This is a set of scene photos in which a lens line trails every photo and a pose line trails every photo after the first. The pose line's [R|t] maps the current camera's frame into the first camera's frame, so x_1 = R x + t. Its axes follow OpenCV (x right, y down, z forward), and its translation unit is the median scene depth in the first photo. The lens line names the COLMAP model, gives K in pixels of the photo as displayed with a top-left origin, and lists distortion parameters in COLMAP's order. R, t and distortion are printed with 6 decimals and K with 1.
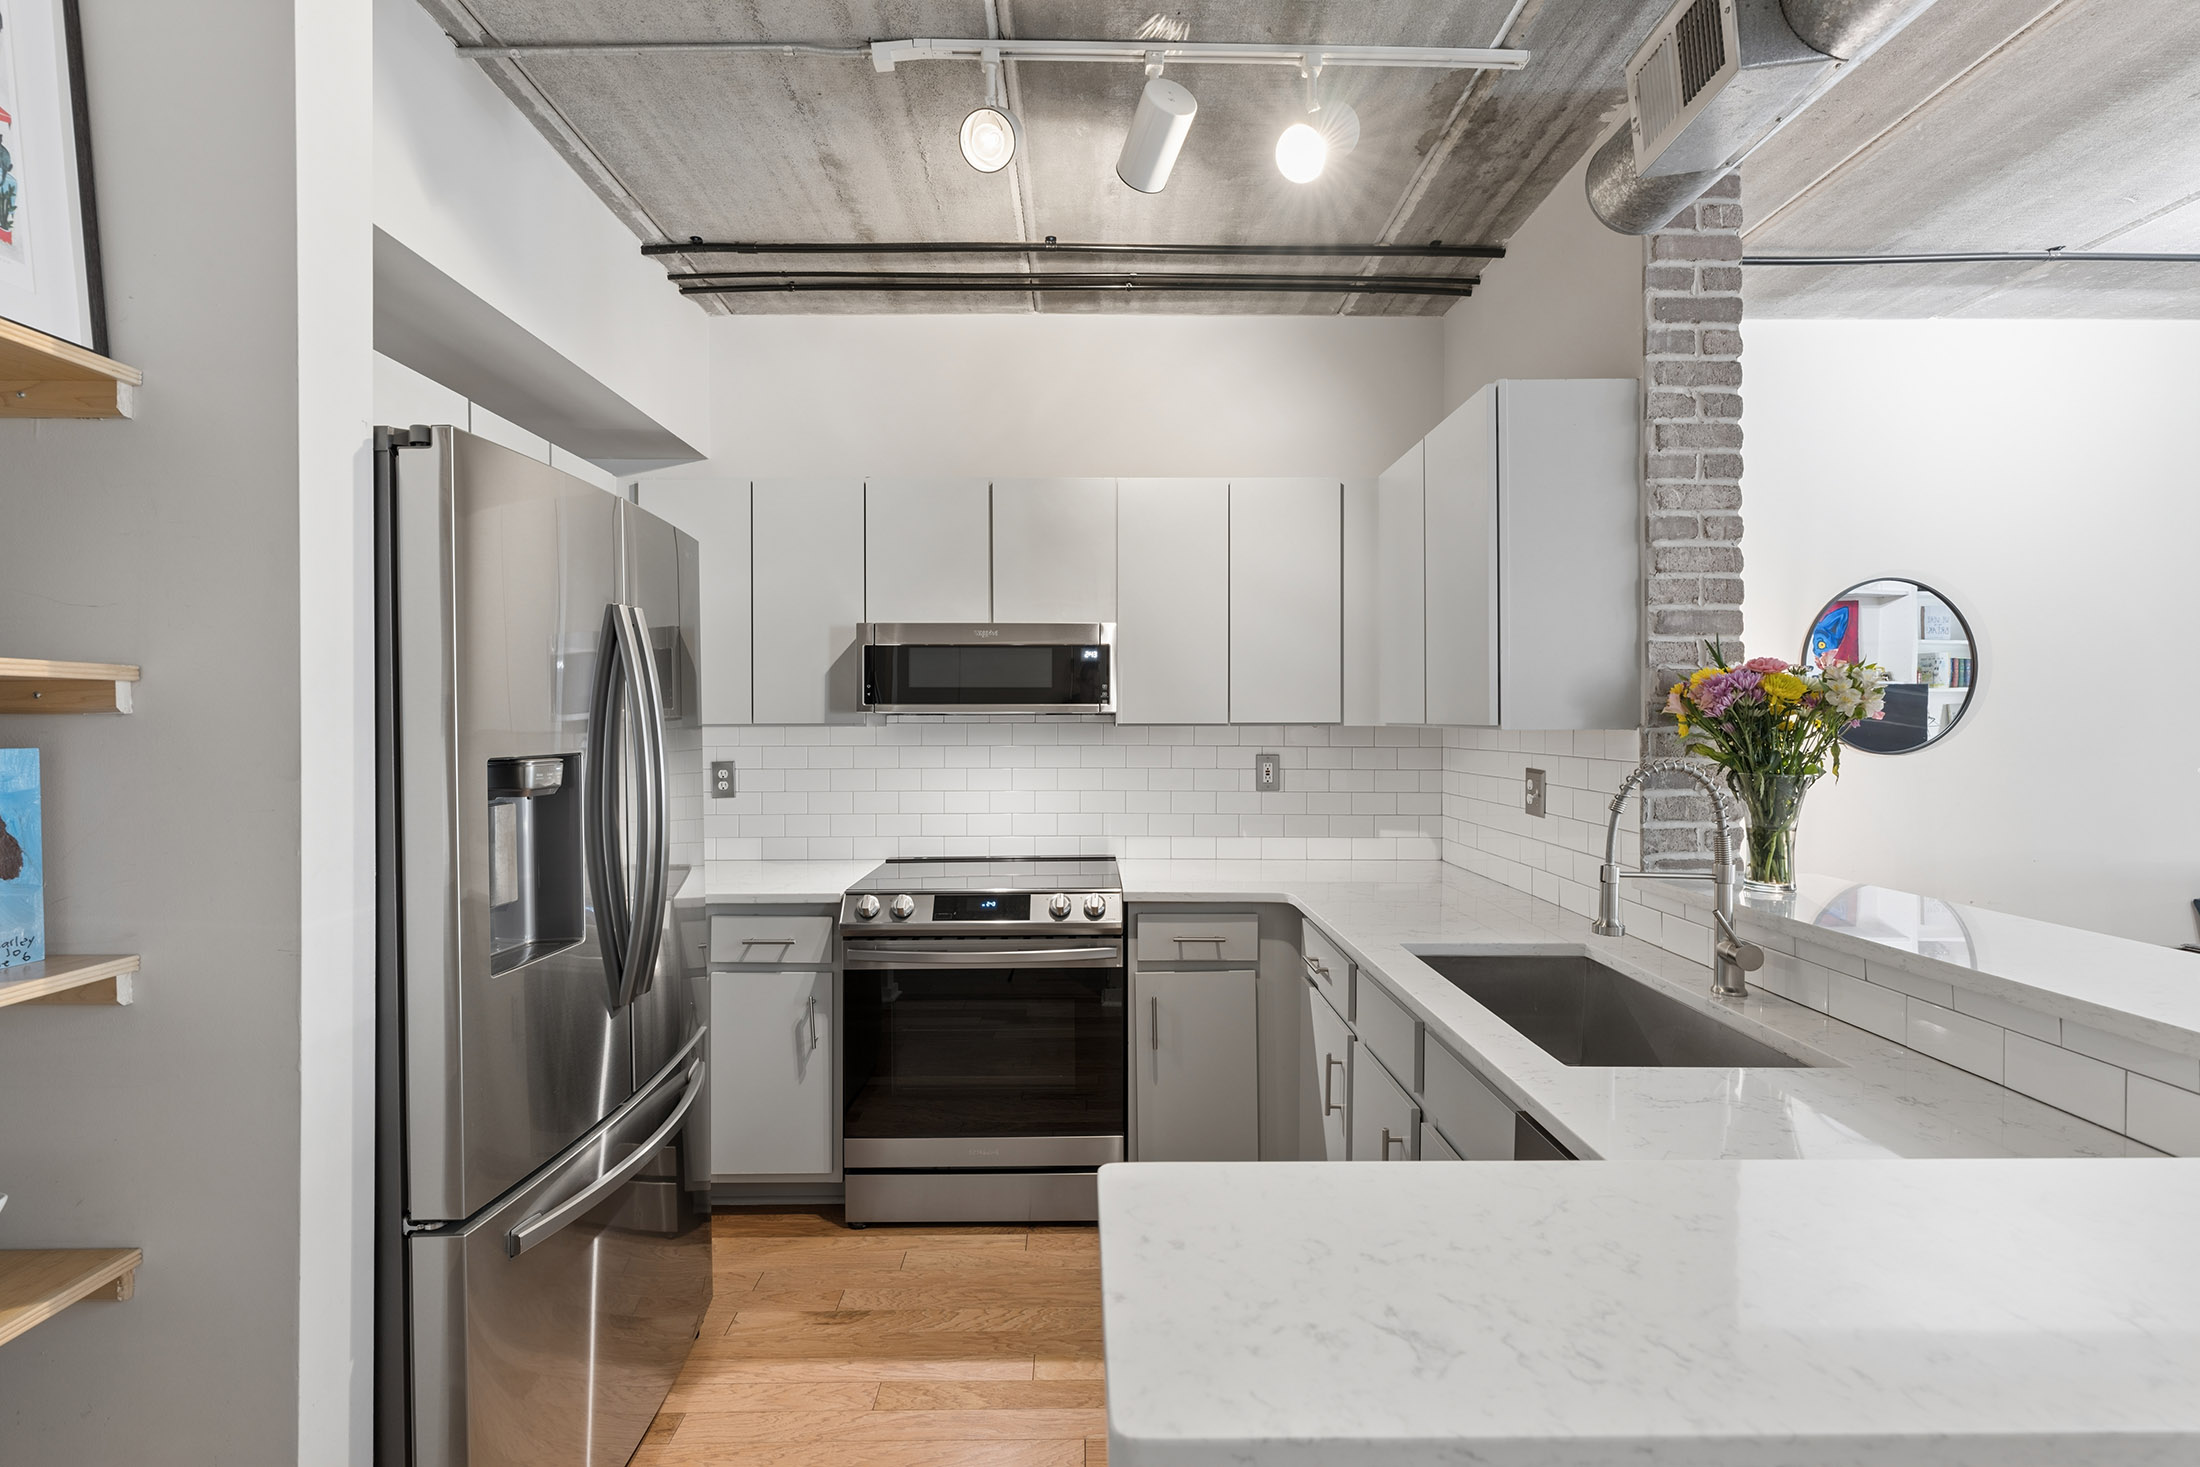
lens RADIAL K [[996.4, 0, 1094.2], [0, 996.4, 721.4], [0, 0, 1]] dist [-0.006763, 0.001707]
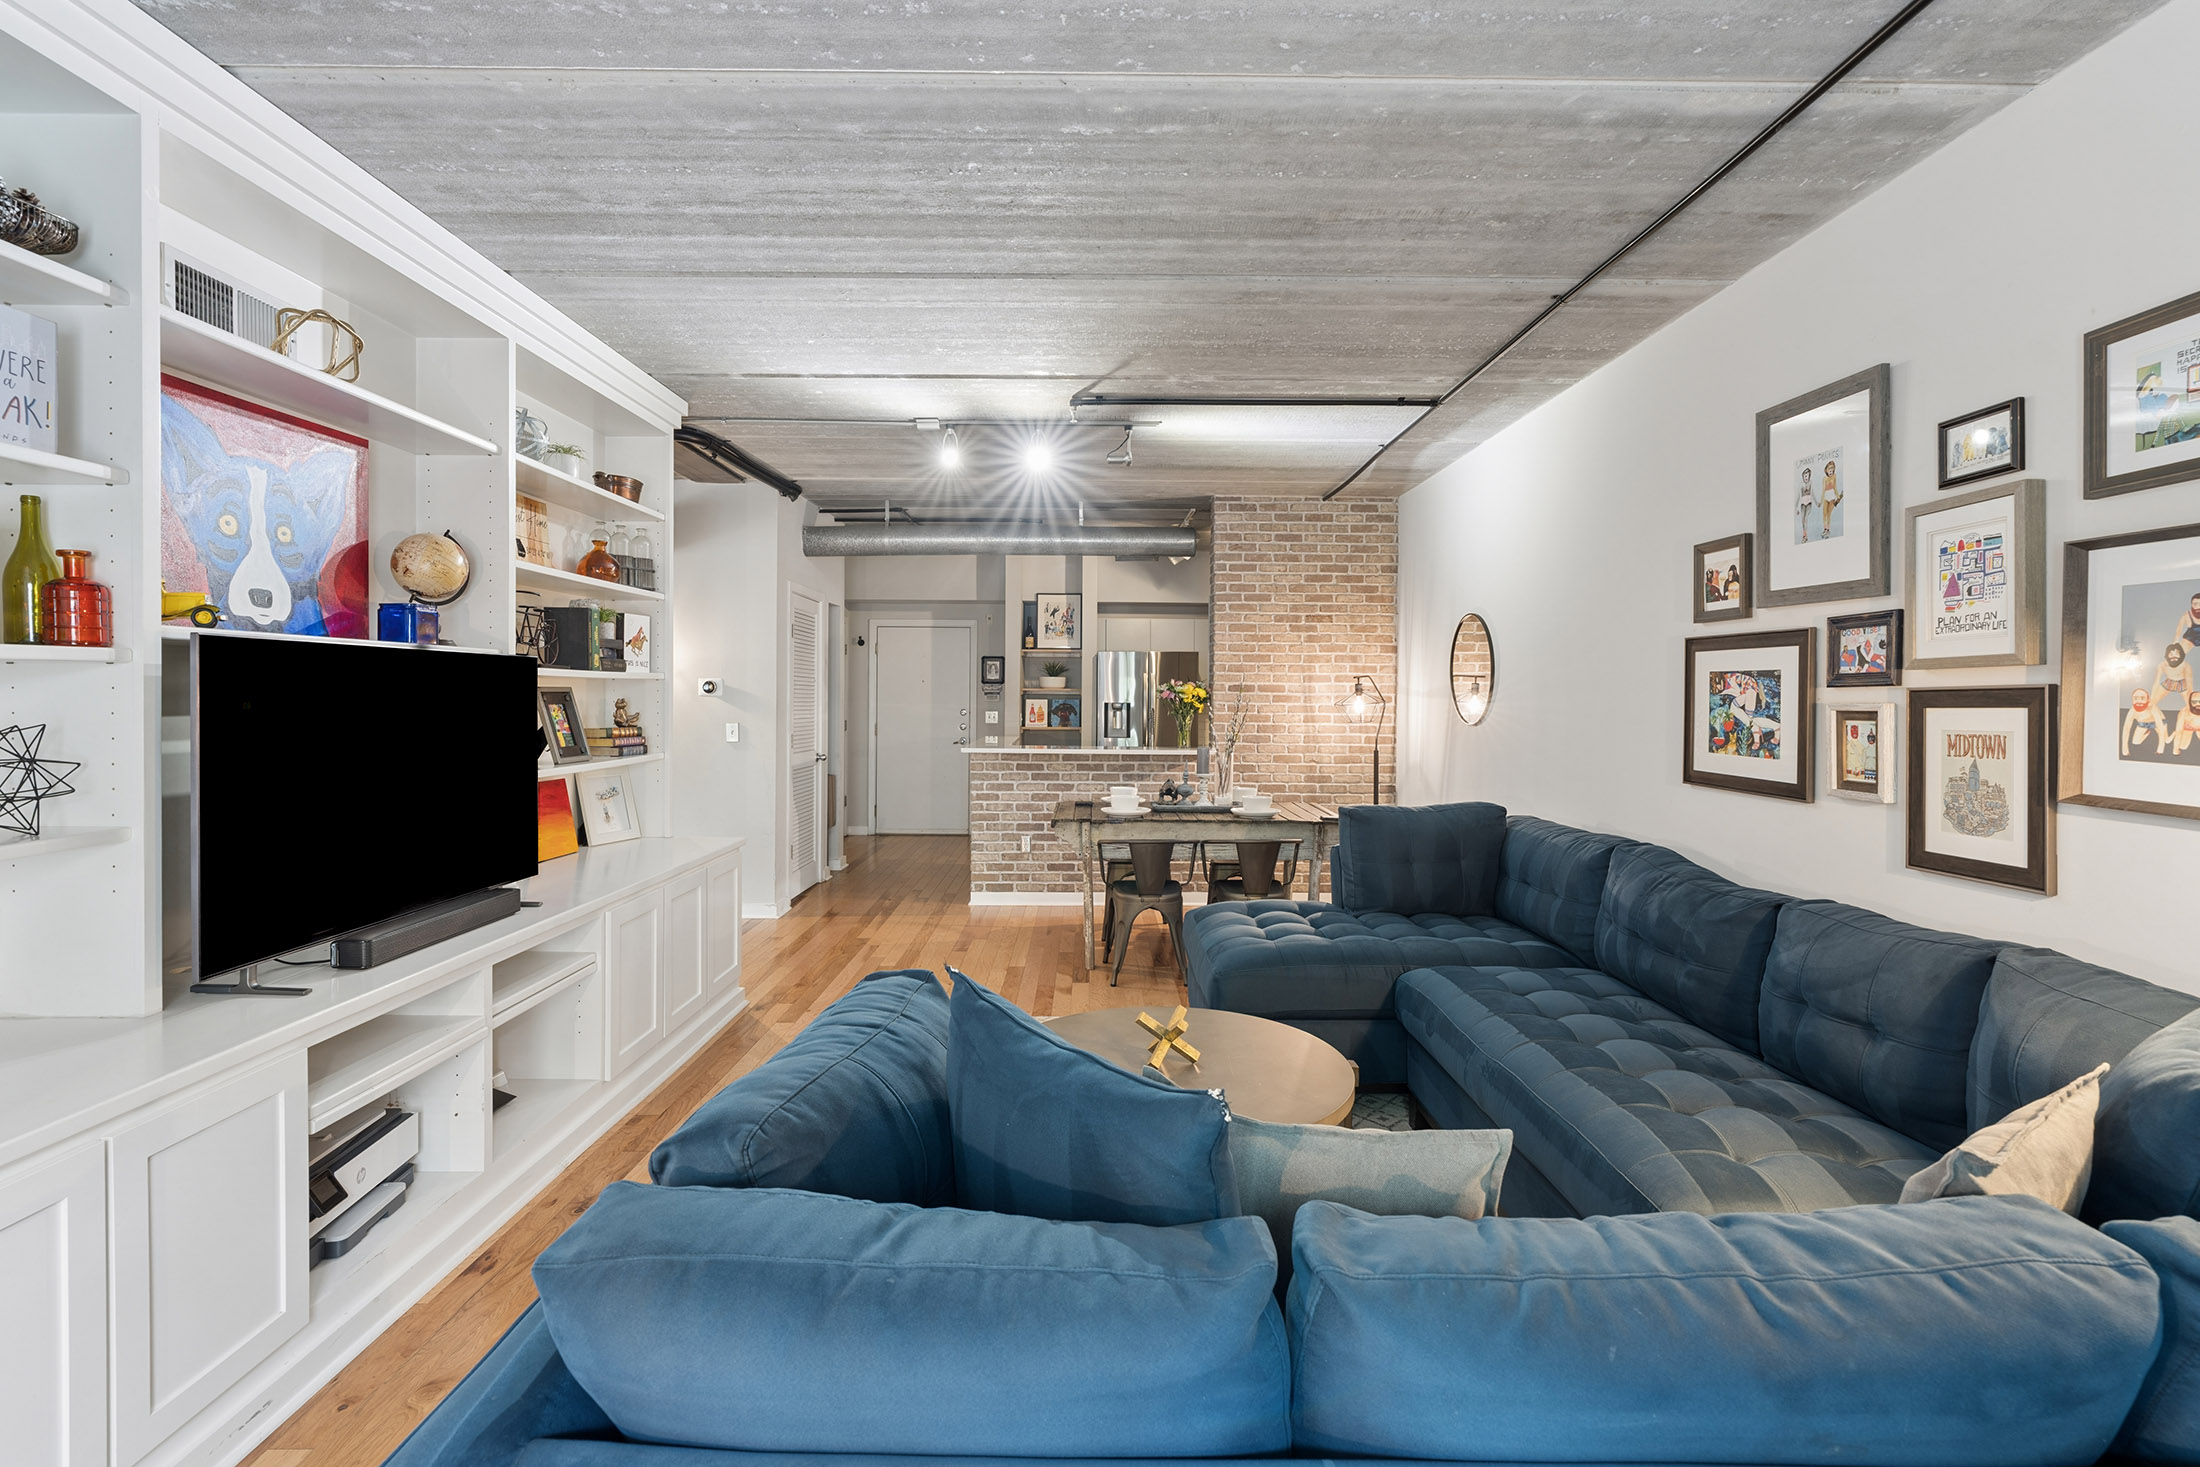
lens RADIAL K [[996.4, 0, 1099.9], [0, 996.4, 698.4], [0, 0, 1]] dist [-0.006763, 0.001707]
pose [[0.003220, 0.007131, -0.999969, 3.275922], [-0.010590, 0.999919, 0.007096, -0.019104], [0.999939, 0.010567, 0.003295, 0.552278]]
